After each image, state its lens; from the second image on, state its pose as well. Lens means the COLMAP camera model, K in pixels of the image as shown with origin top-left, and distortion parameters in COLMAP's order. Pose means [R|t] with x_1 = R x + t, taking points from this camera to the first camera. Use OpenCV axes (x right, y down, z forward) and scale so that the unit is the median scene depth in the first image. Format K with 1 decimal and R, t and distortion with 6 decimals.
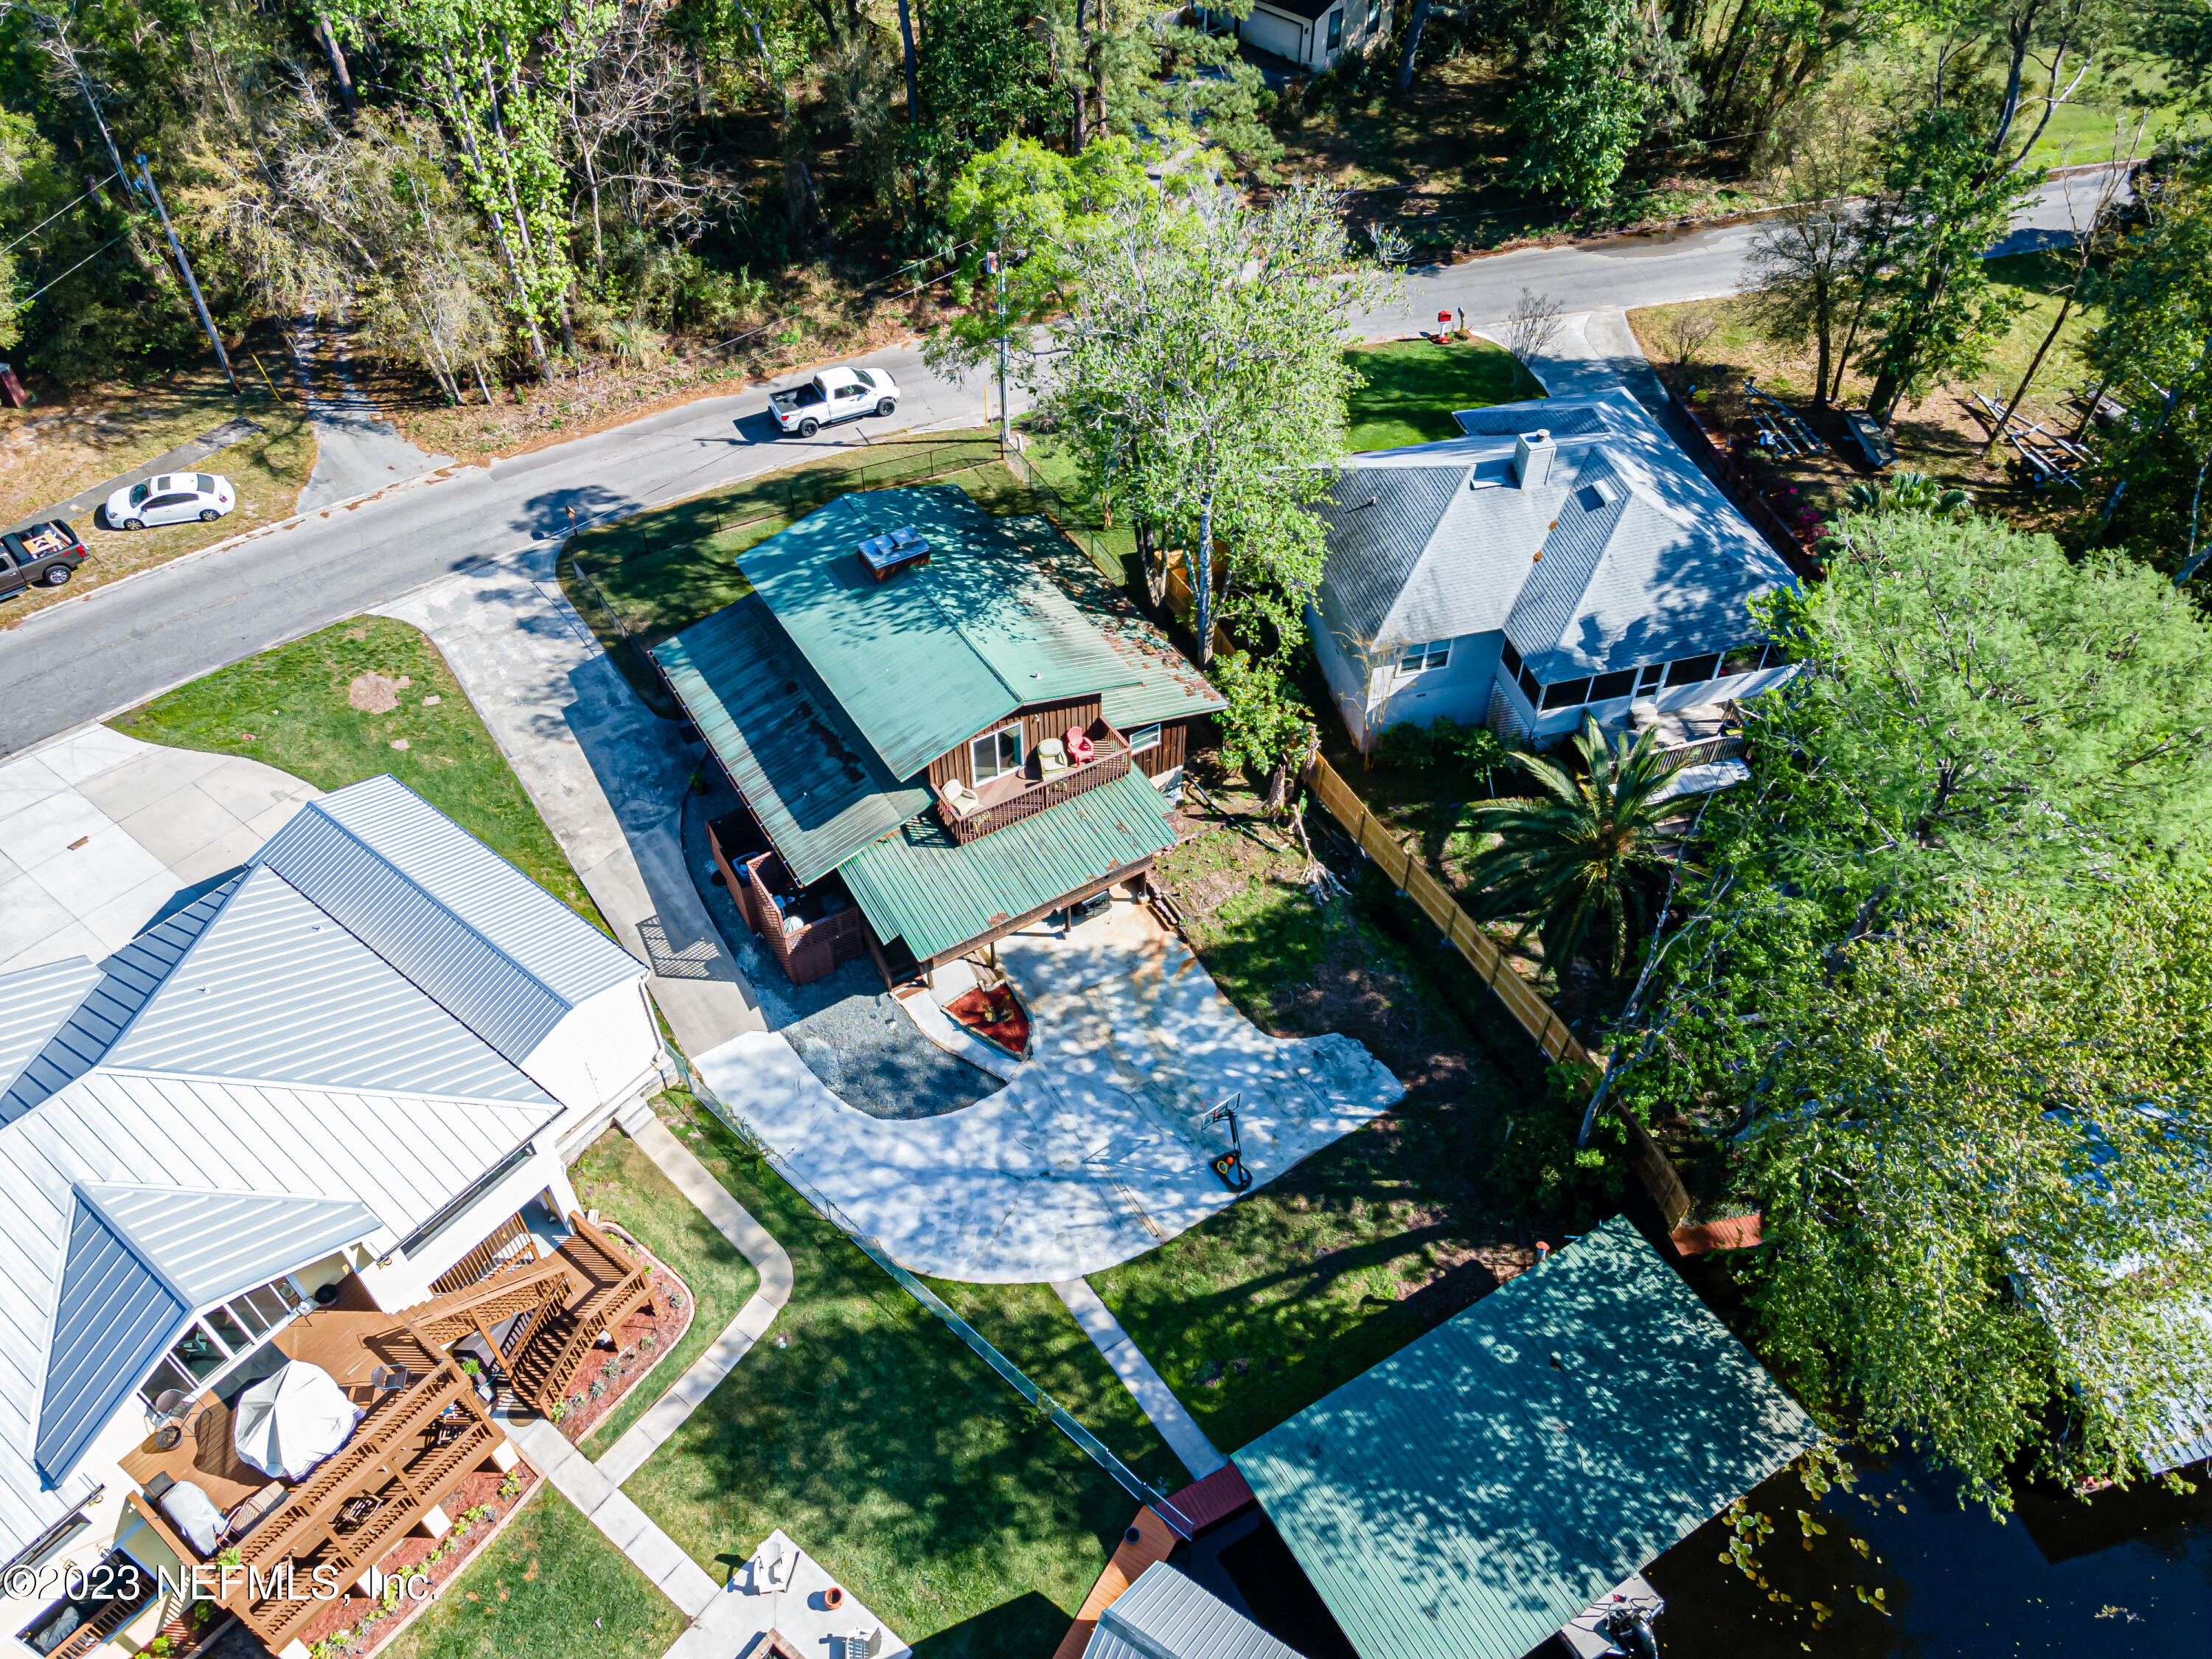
lens RADIAL K [[1621.0, 0, 1108.1], [0, 1621.0, 821.8], [0, 0, 1]] dist [0.031603, 0.006584]
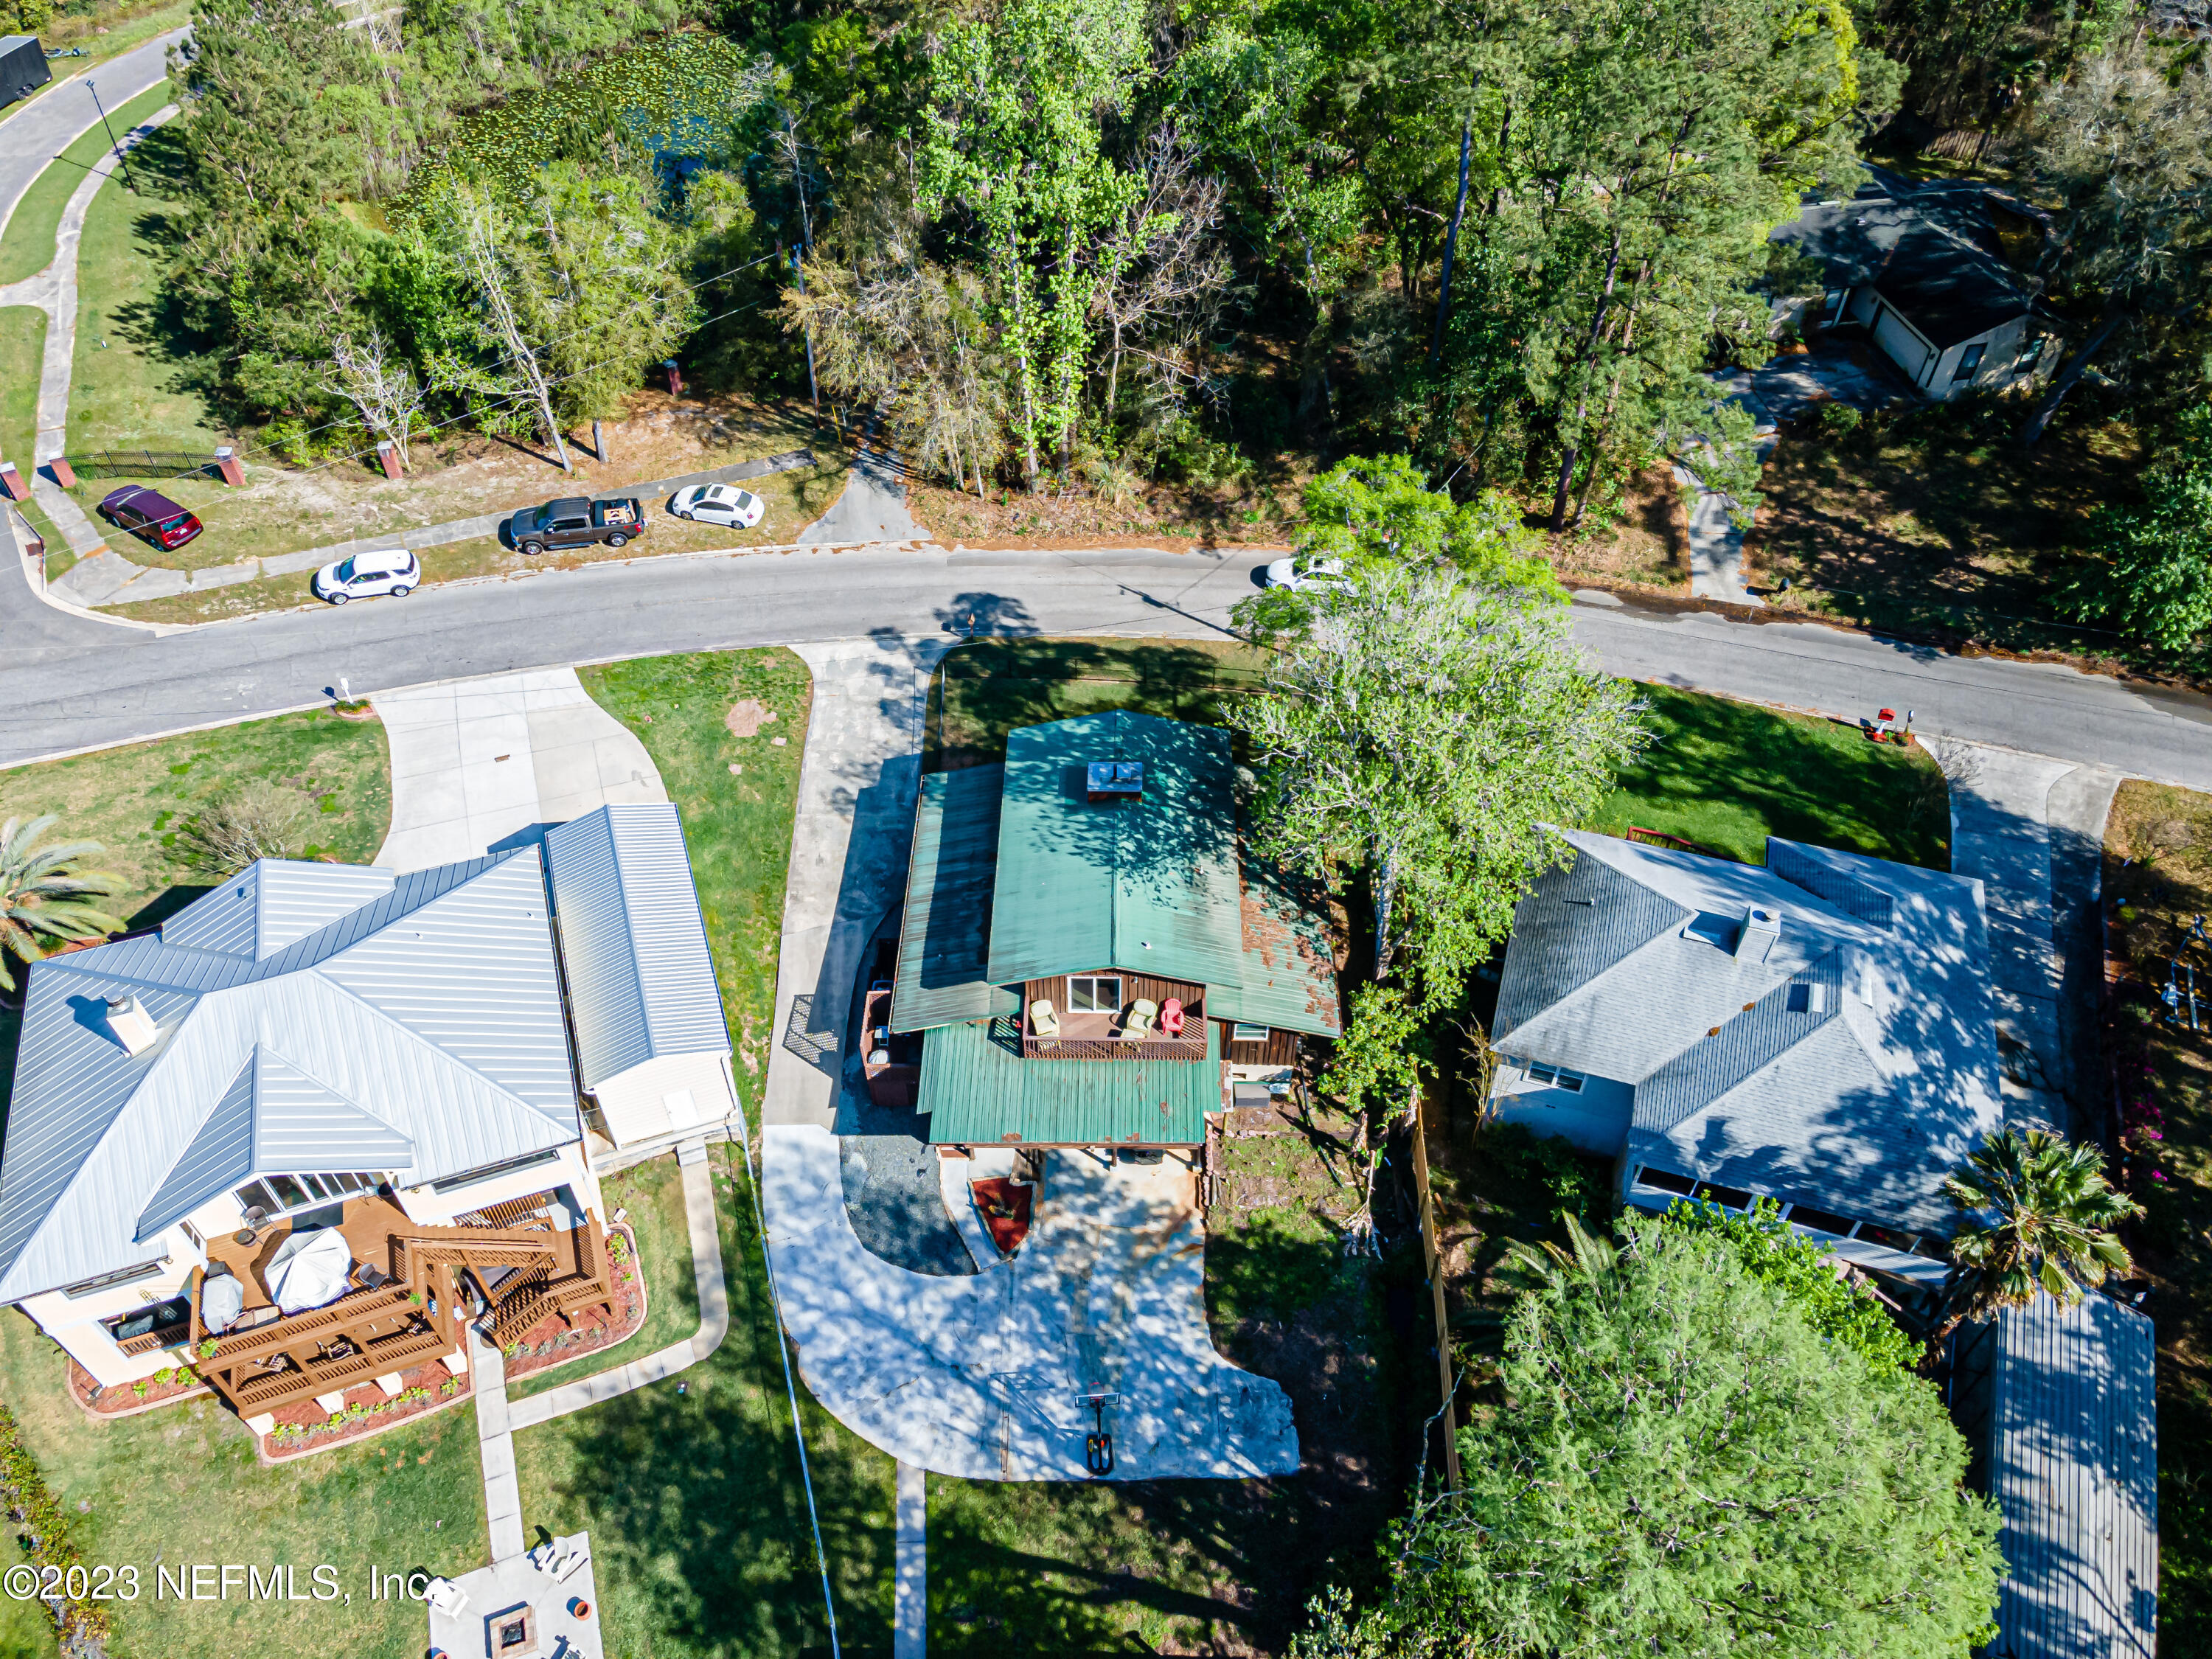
lens RADIAL K [[1617.8, 0, 1106.0], [0, 1617.8, 829.5], [0, 0, 1]] dist [0.018572, 0.049152]
pose [[0.845084, 0.383396, -0.372613, 0.282051], [-0.381497, 0.920715, 0.082127, -0.221445], [0.374557, 0.072747, 0.924346, -0.014527]]
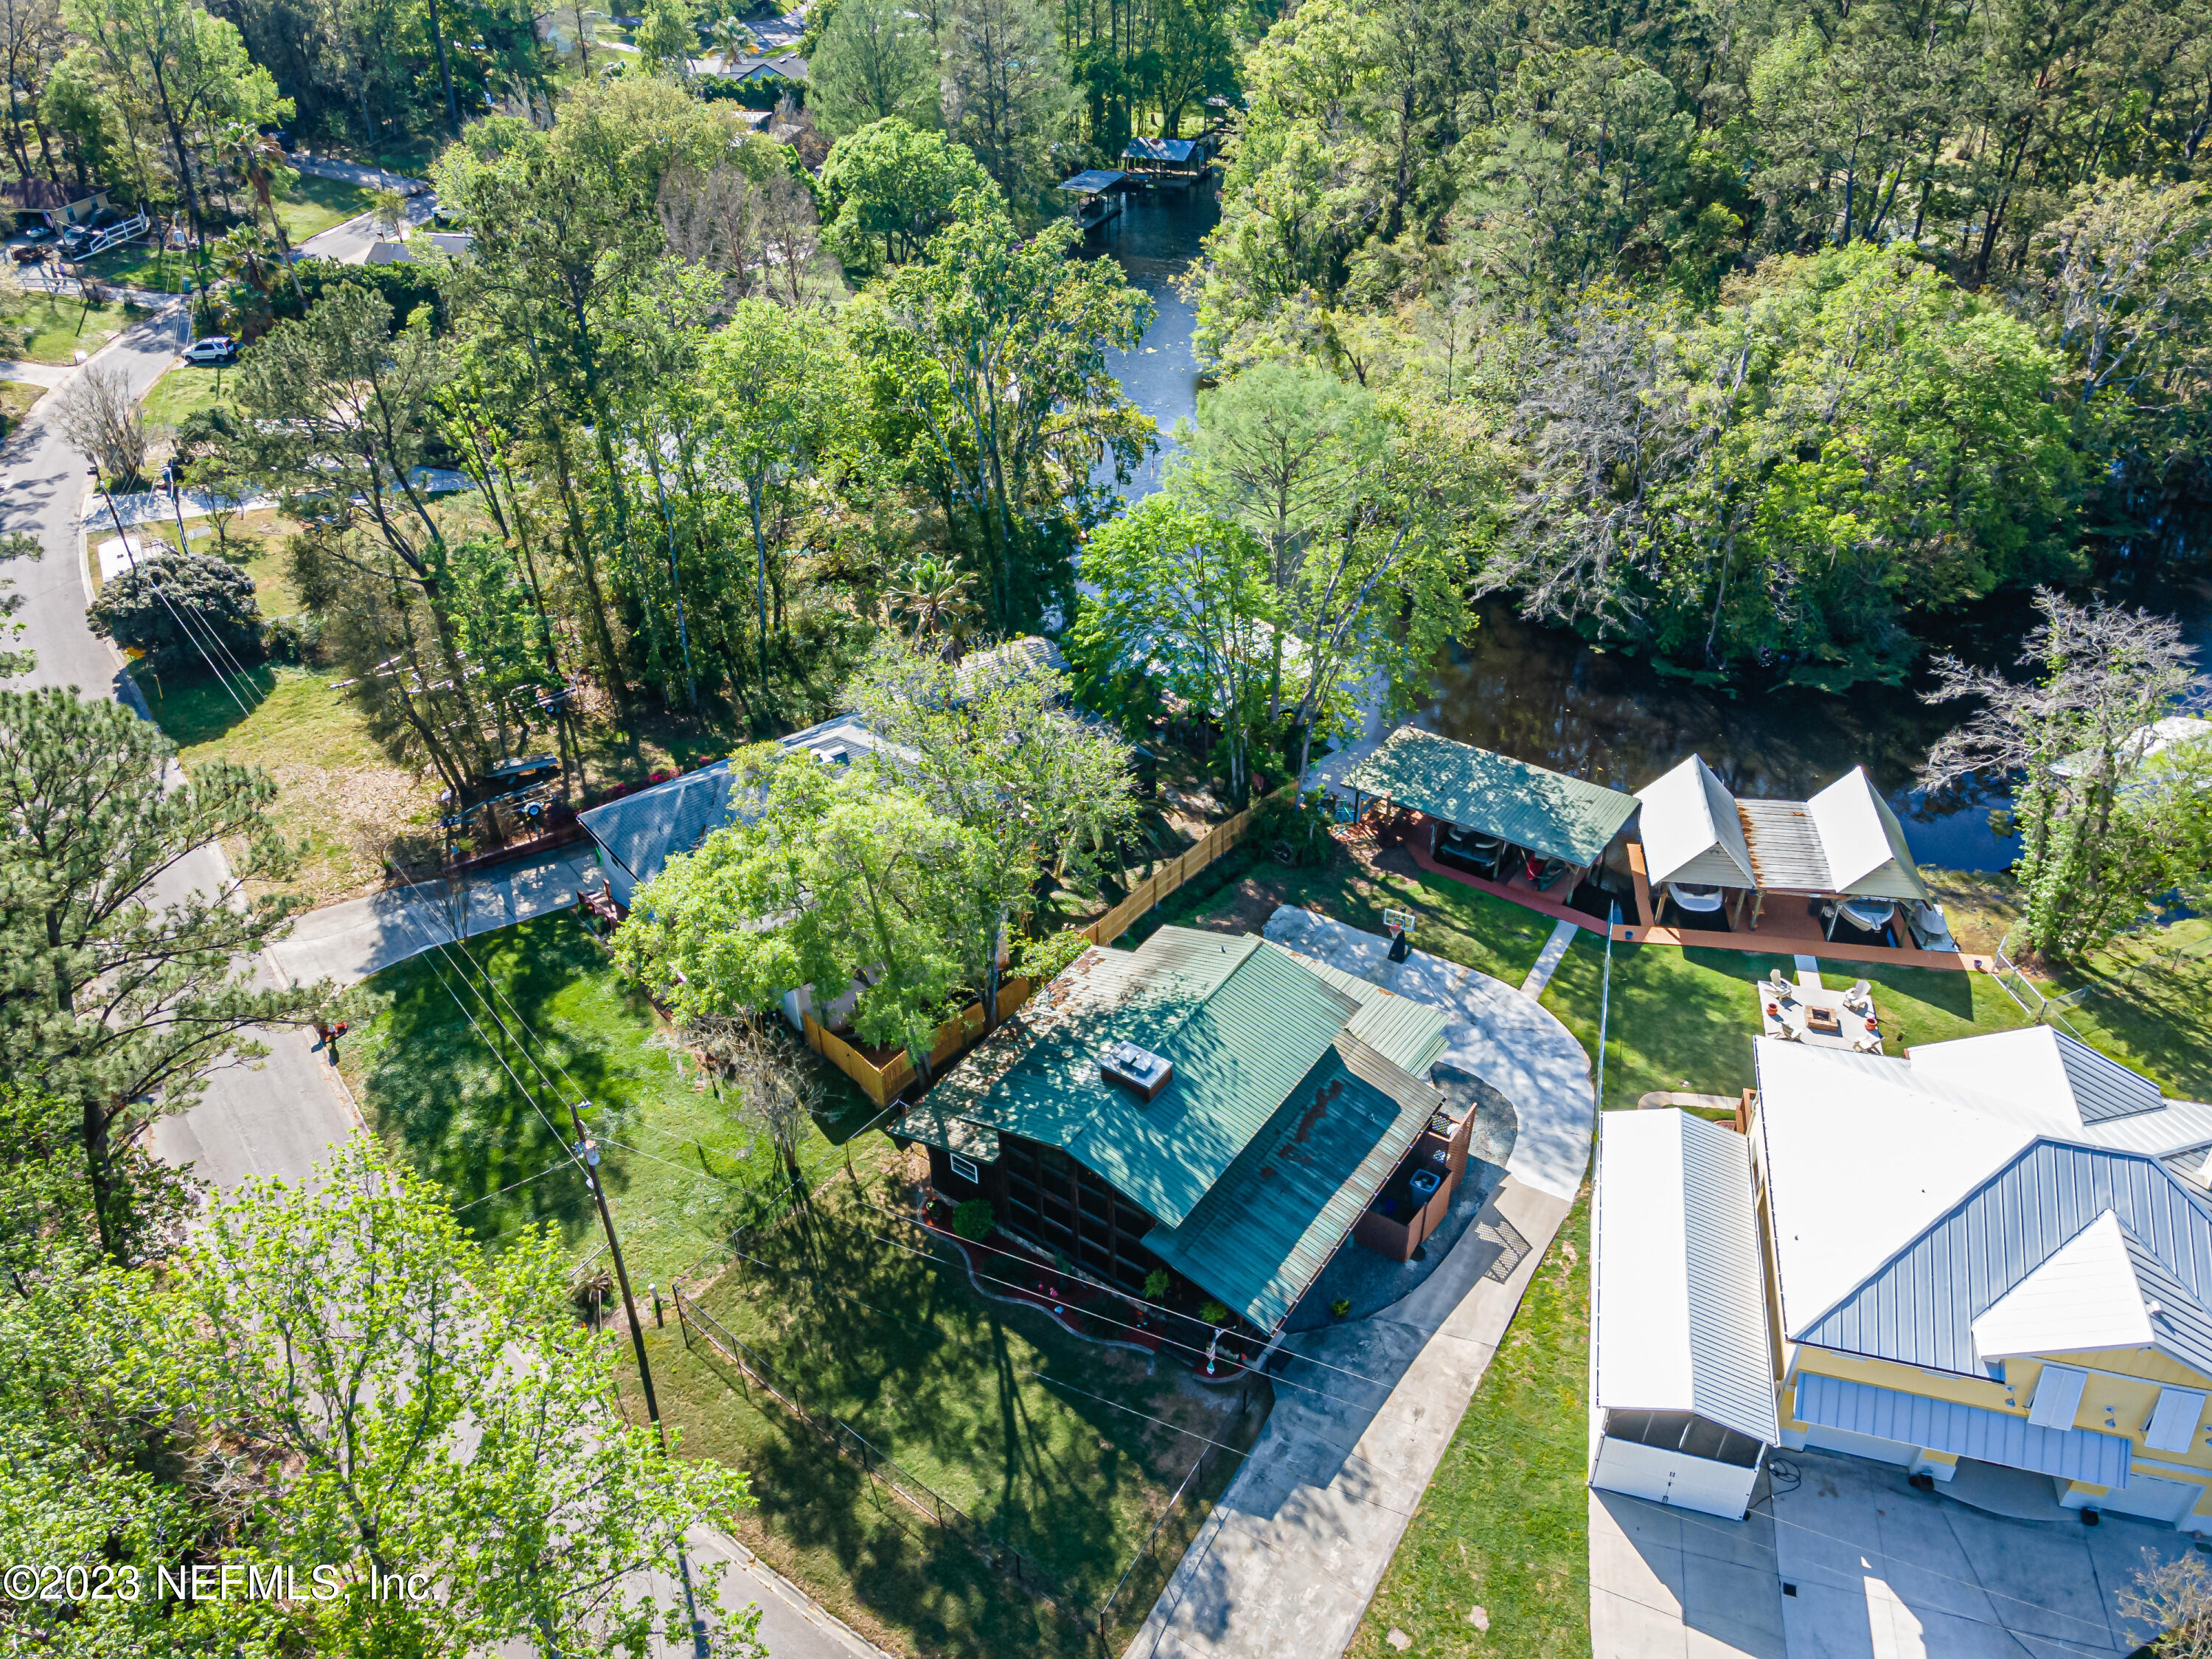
lens RADIAL K [[1624.0, 0, 1103.3], [0, 1624.0, 814.0], [0, 0, 1]] dist [0.038384, 0.009512]
pose [[-0.401964, -0.510050, 0.760444, -0.807751], [0.669436, 0.402920, 0.624108, -0.870607], [-0.624724, 0.759937, 0.179486, 0.703165]]
